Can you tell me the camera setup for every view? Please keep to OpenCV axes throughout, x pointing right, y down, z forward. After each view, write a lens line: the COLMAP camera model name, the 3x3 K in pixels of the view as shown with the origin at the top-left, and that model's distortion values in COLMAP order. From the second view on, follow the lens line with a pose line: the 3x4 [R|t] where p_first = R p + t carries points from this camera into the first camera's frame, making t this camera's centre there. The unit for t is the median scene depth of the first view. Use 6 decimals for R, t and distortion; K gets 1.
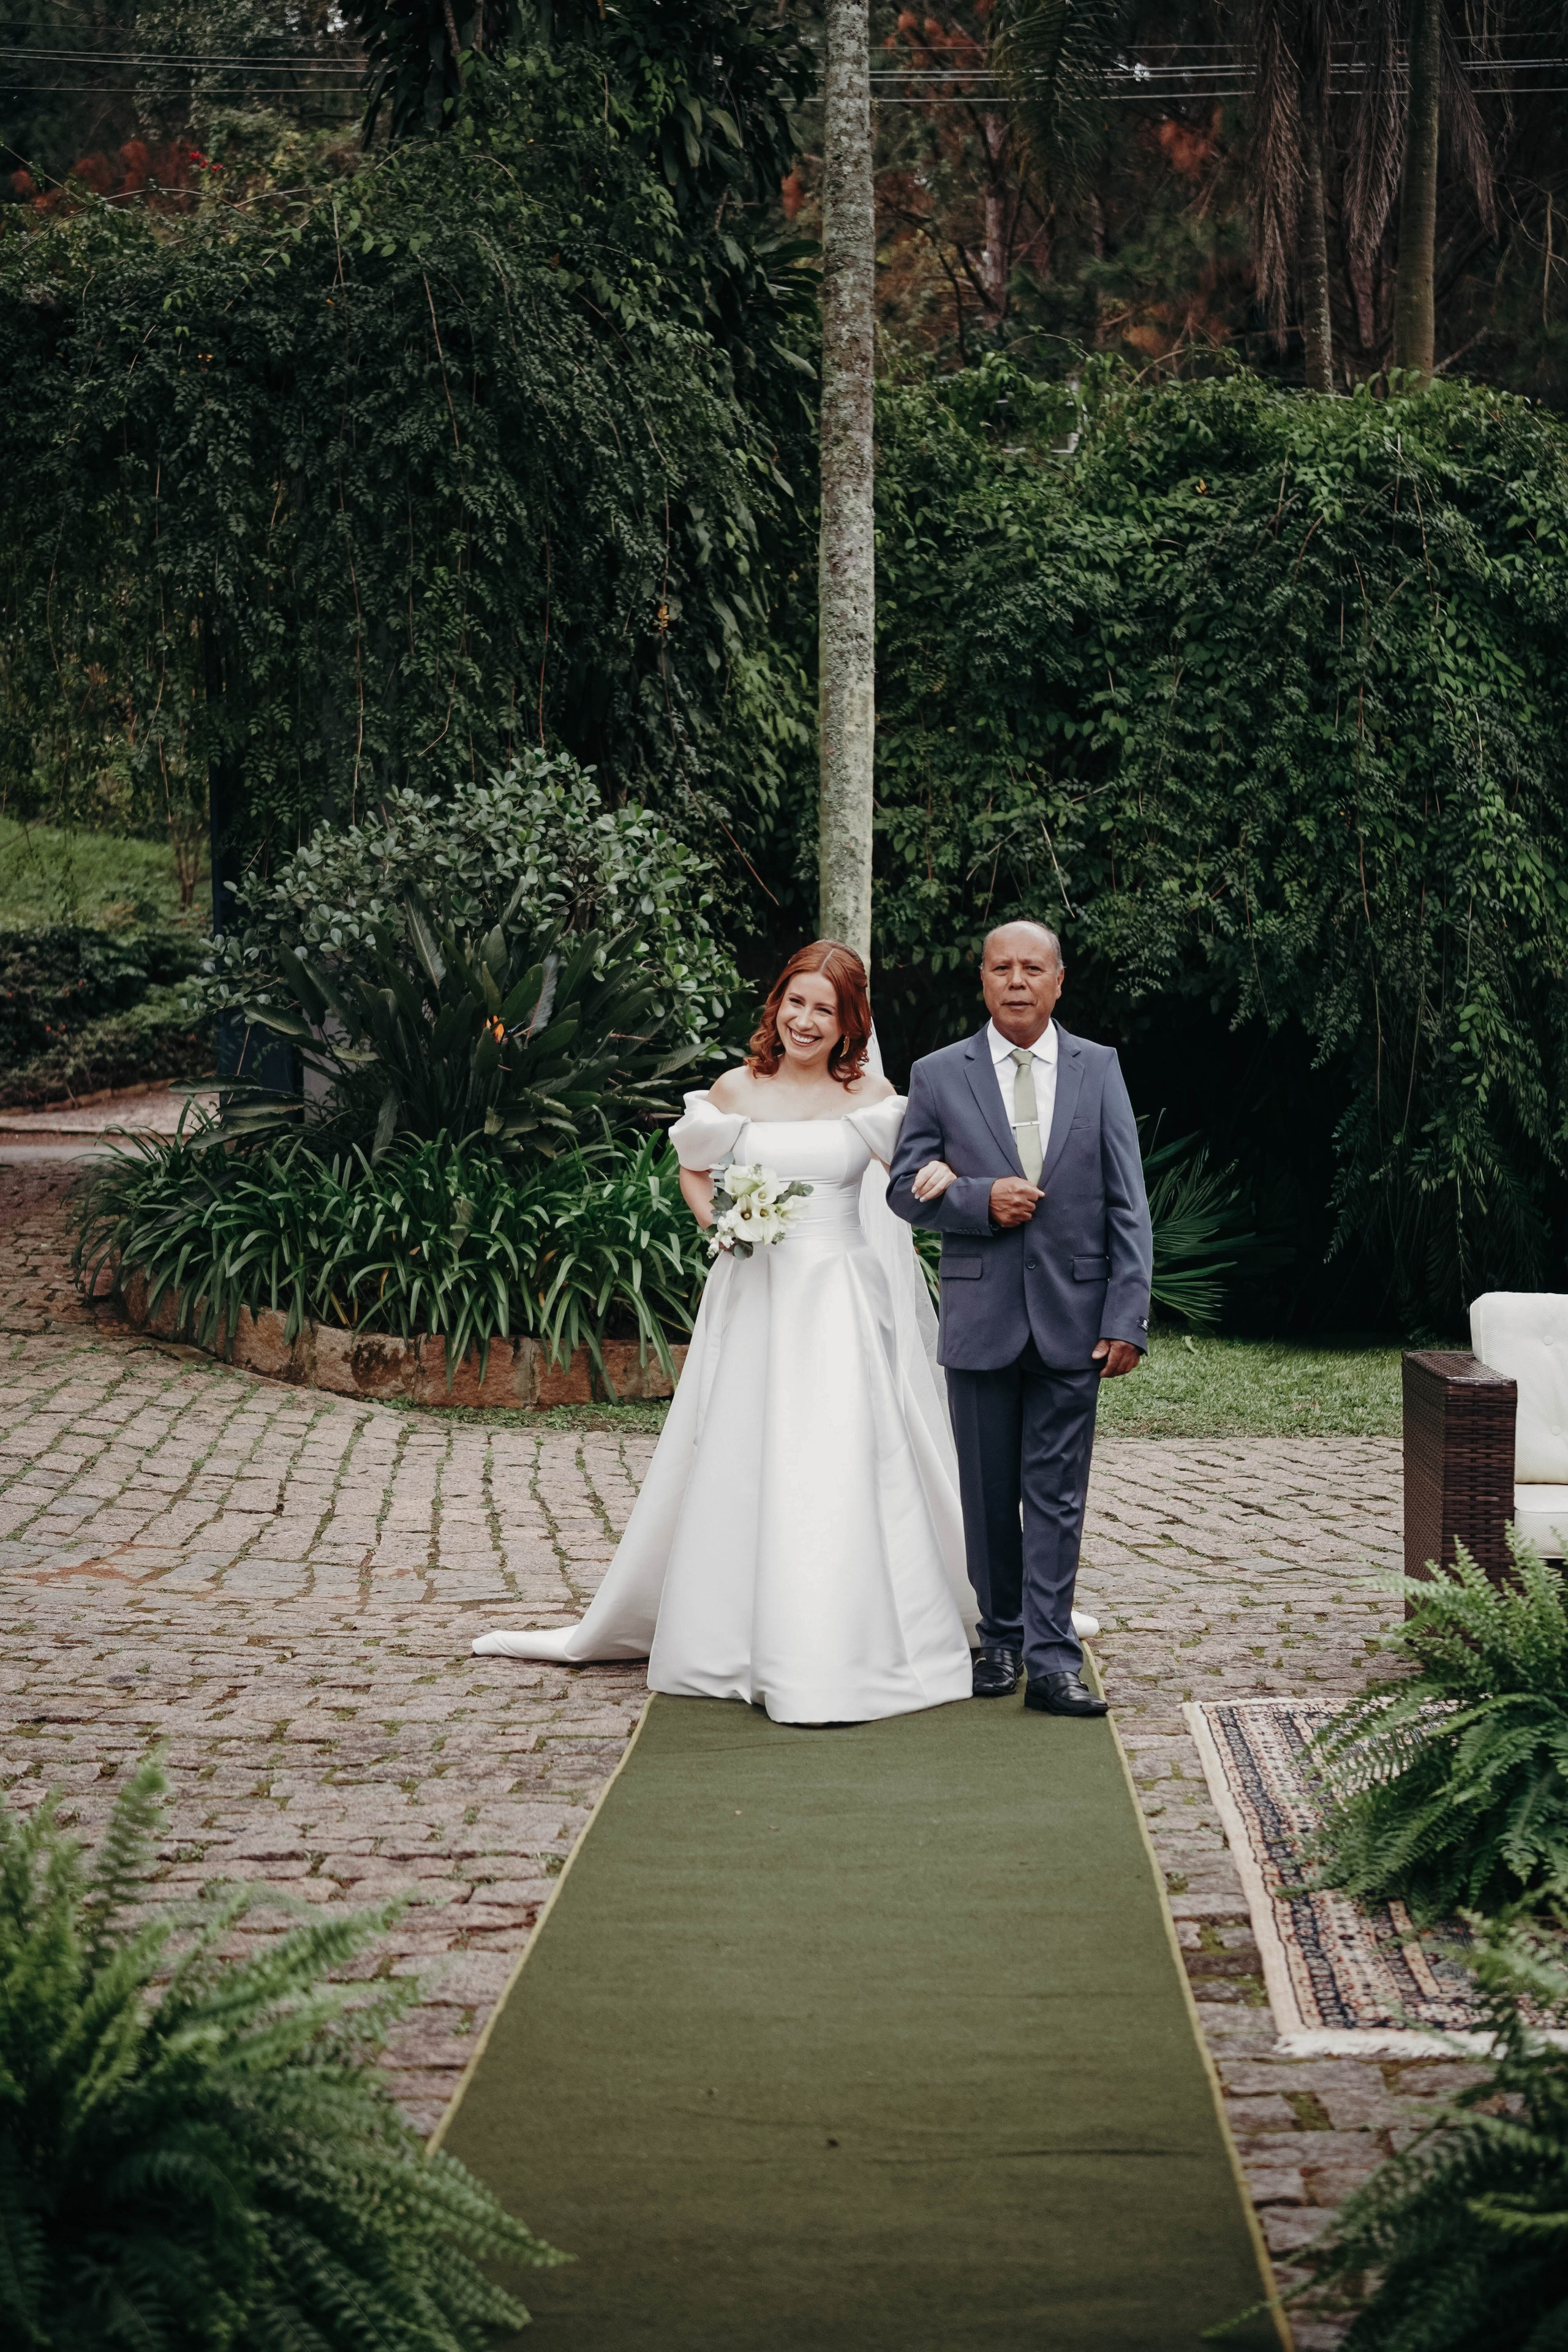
lens RADIAL K [[3607.6, 0, 792.8], [0, 3607.6, 1194.5], [0, 0, 1]] dist [0.001649, 0.401133]
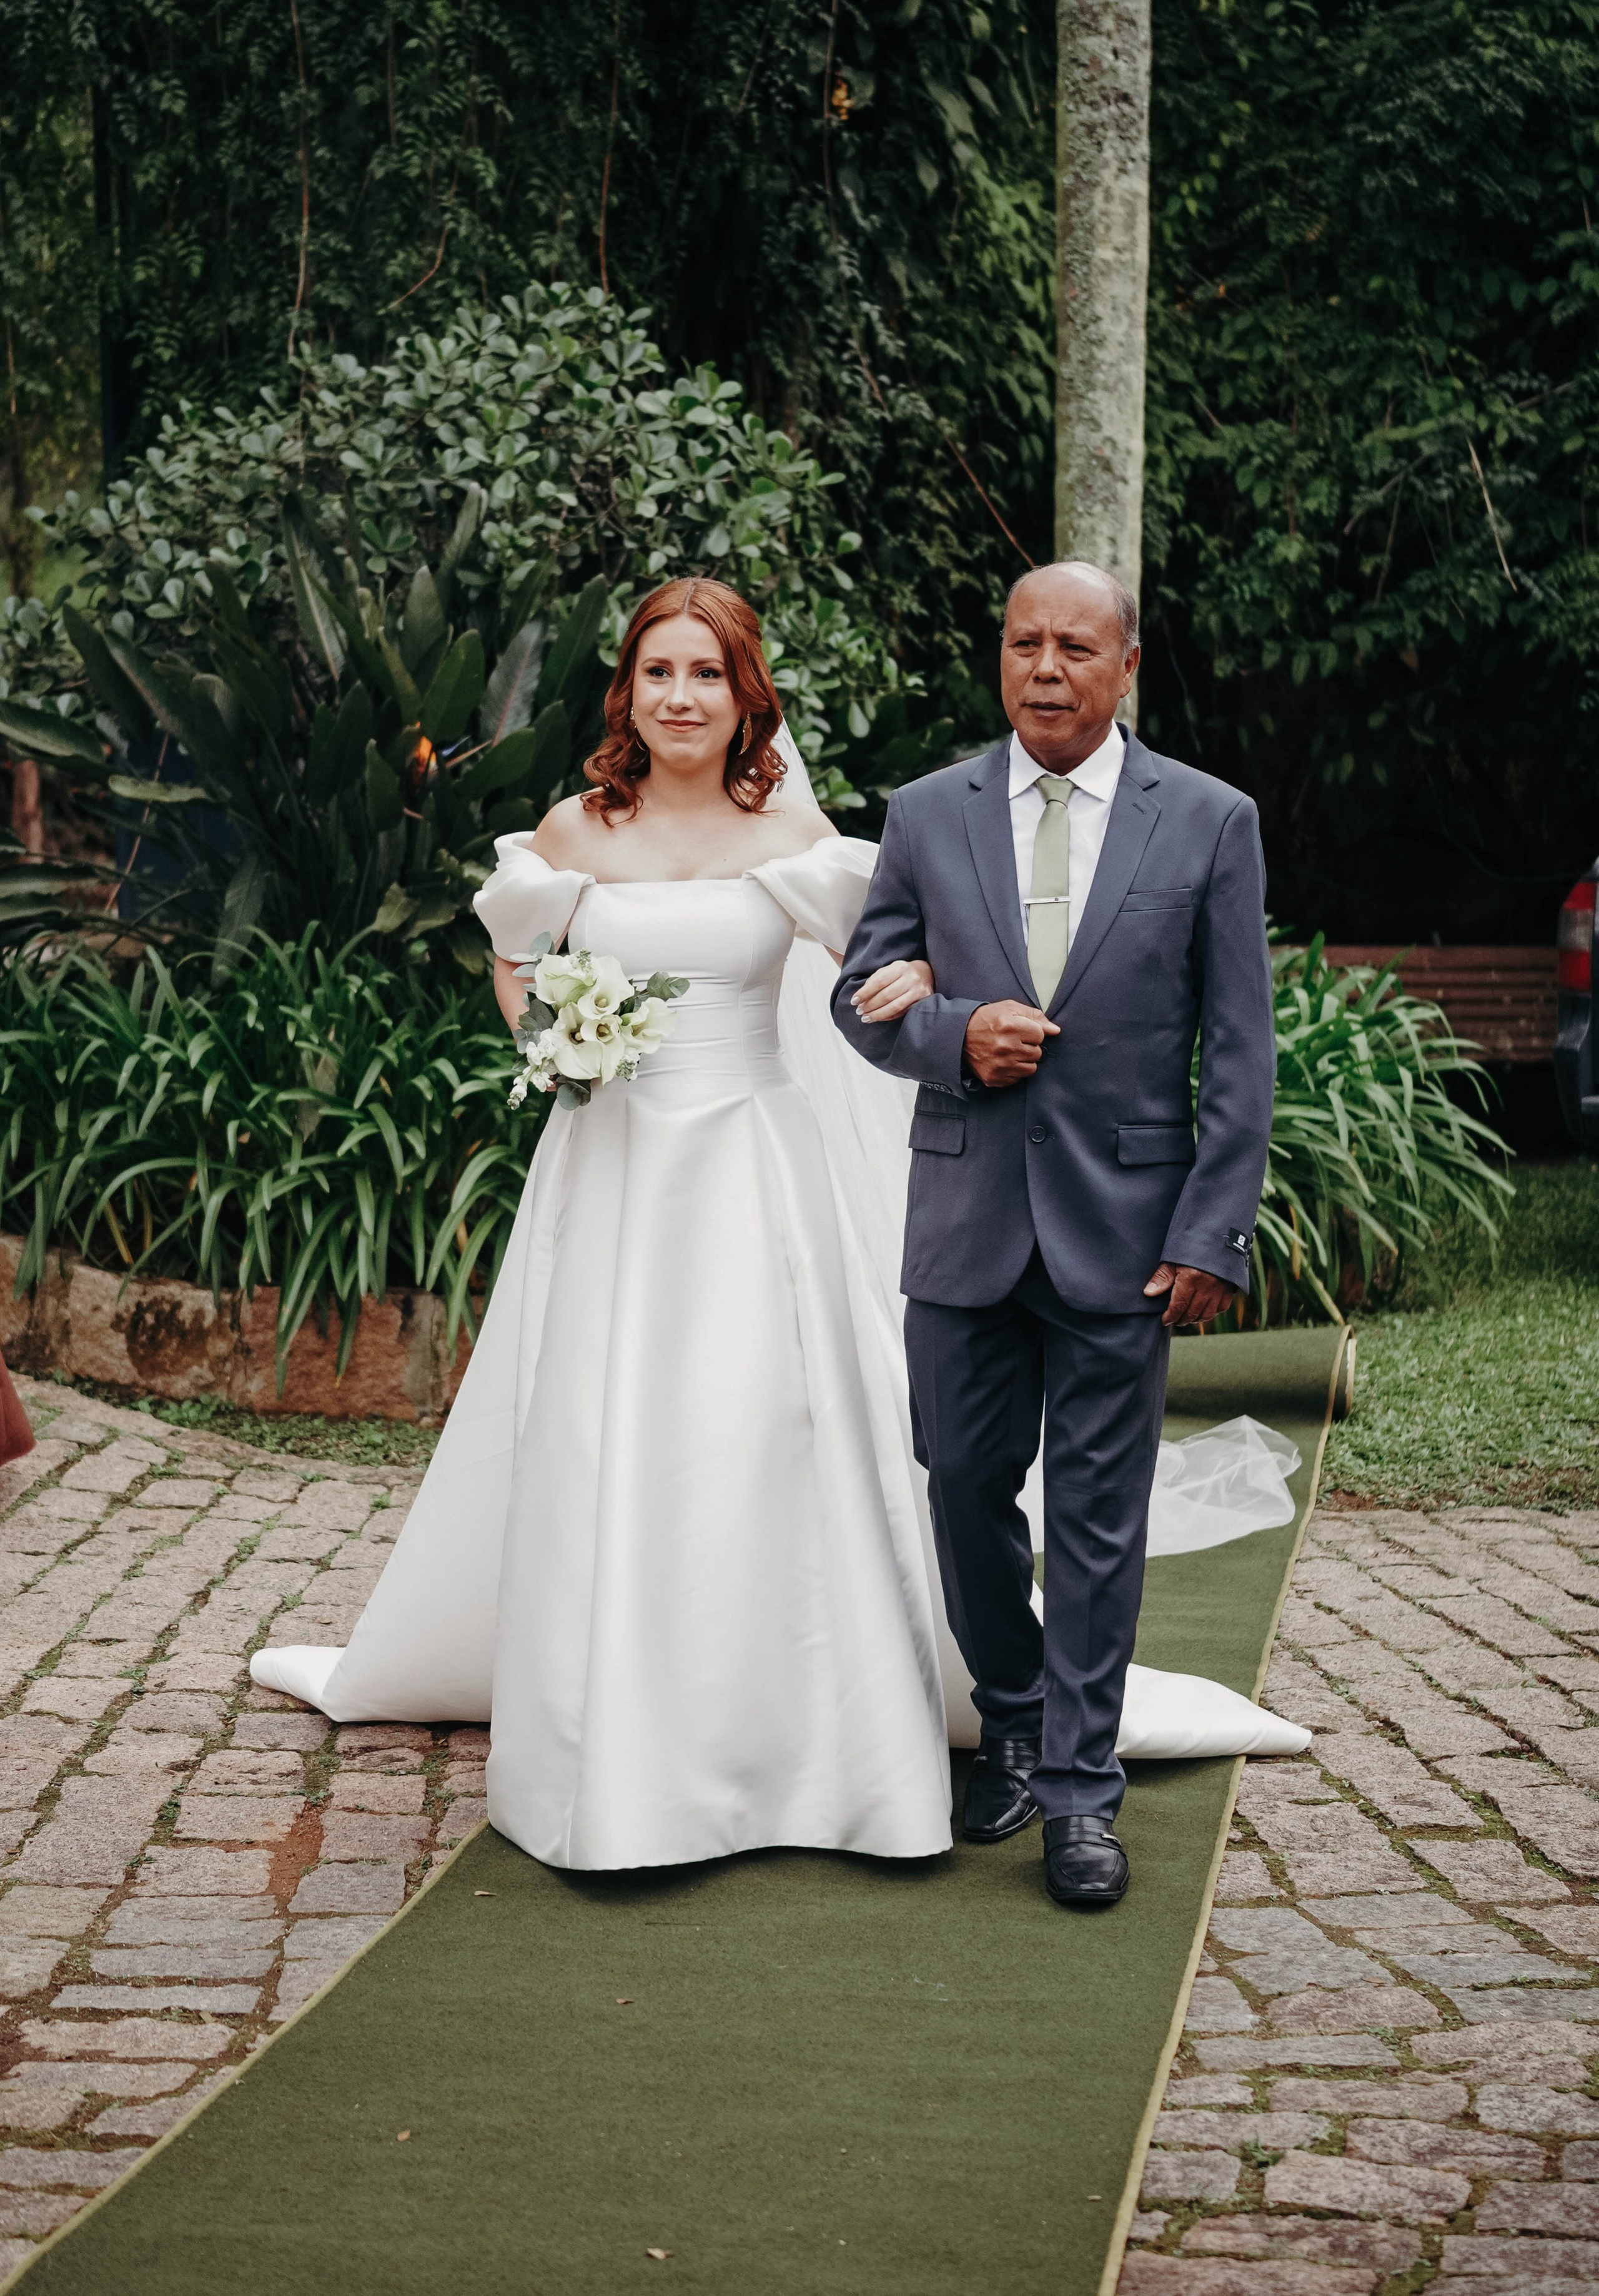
lens RADIAL K [[4230.9, 0, 794.3], [0, 4230.9, 1095.7], [0, 0, 1]] dist [0.013270, 0.230876]
pose [[0.992019, 0.010254, -0.125671, 0.053991], [-0.007740, 0.999760, 0.020471, -0.004190], [0.125851, -0.019335, 0.991861, 0.295161]]
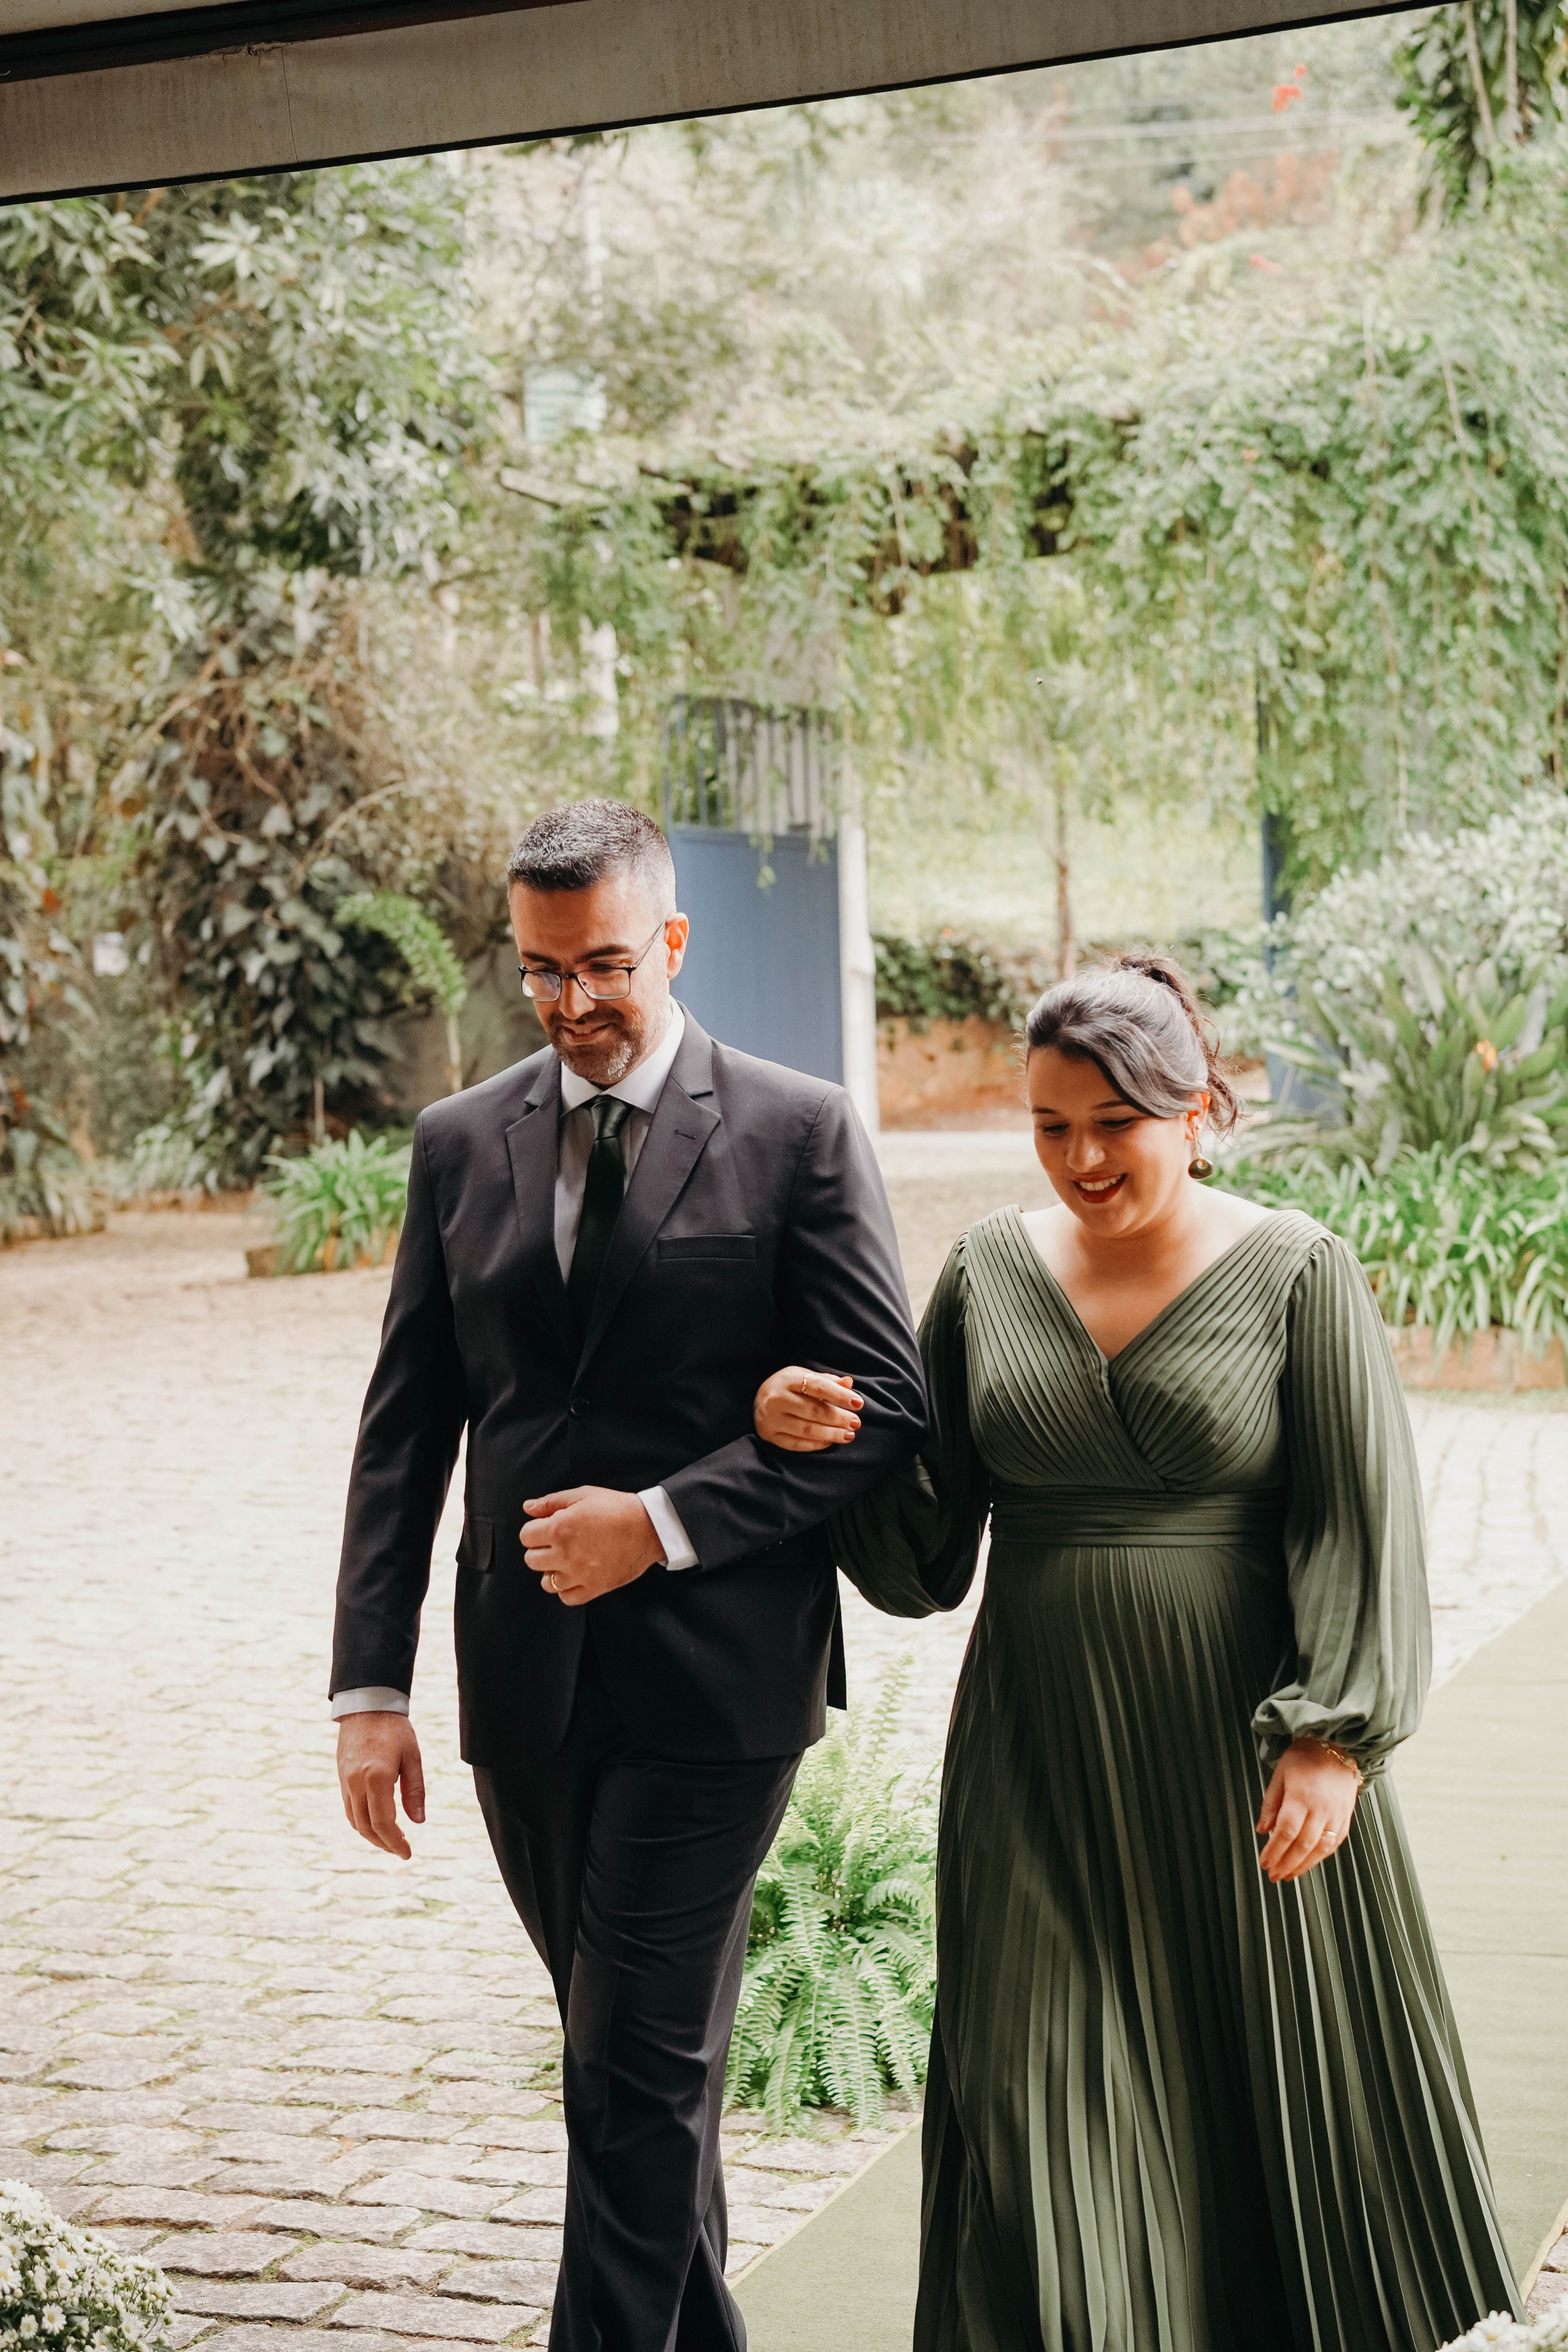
lens RADIAL K [[3609.5, 0, 793.1], [0, 3609.5, 1195.0], [0, 0, 1]] dist [-0.005443, 0.439458]
pose [[0.946994, -0.001910, -0.321245, 0.064633], [0.005786, 0.999922, 0.011109, -0.013680], [0.321198, -0.012379, 0.946931, -0.117942]]
